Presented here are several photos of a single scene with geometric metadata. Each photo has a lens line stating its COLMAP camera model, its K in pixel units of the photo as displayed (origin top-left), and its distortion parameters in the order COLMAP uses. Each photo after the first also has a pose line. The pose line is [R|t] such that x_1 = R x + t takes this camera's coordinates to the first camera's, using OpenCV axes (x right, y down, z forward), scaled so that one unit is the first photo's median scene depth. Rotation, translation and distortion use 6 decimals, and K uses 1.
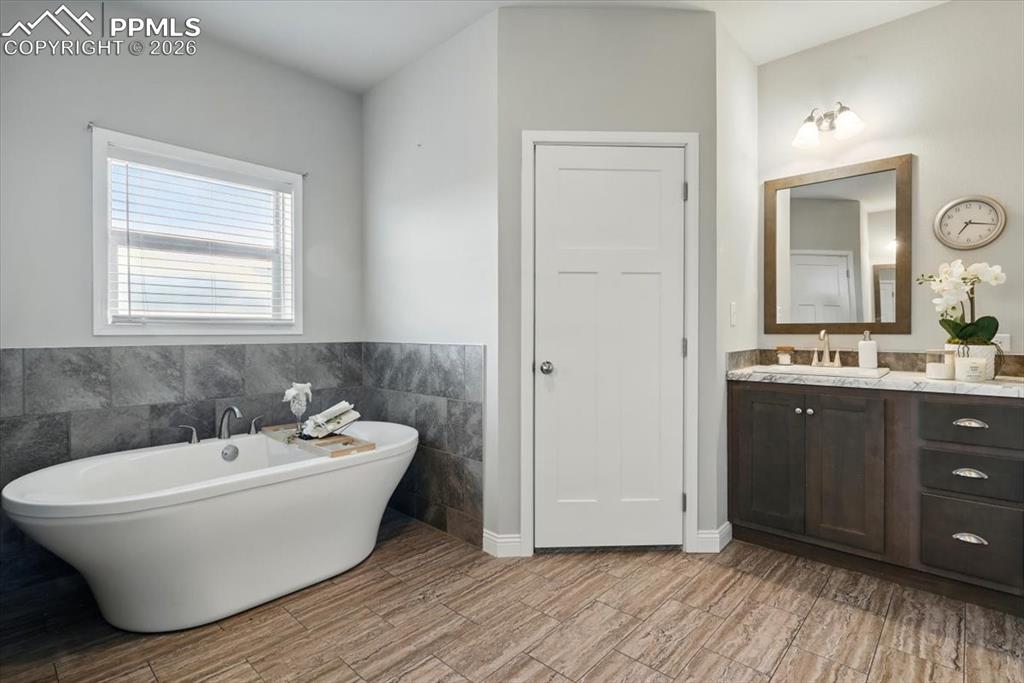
lens RADIAL K [[481.1, 0, 508.7], [0, 481.1, 336.2], [0, 0, 1]] dist [-0.004905, -0.000297]
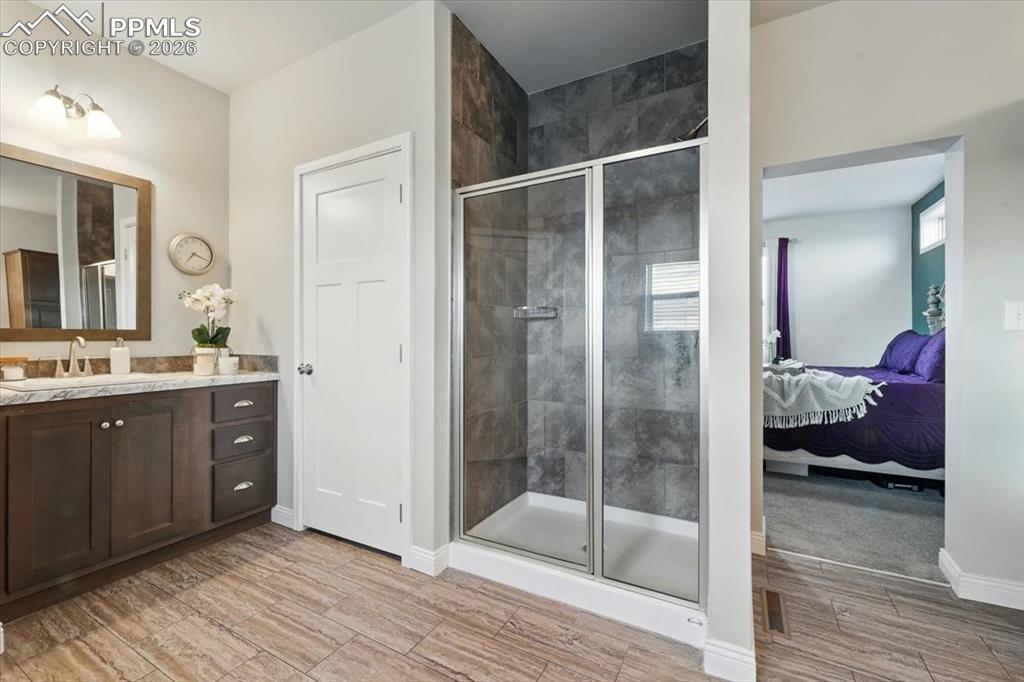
lens RADIAL K [[416.3, 0, 510.8], [0, 416.3, 337.8], [0, 0, 1]] dist [-0.000526, -0.000158]
pose [[-0.219774, -0.000303, 0.975551, -0.360351], [0.009288, 0.999954, 0.002403, -0.006094], [-0.975507, 0.009589, -0.219761, 0.452751]]
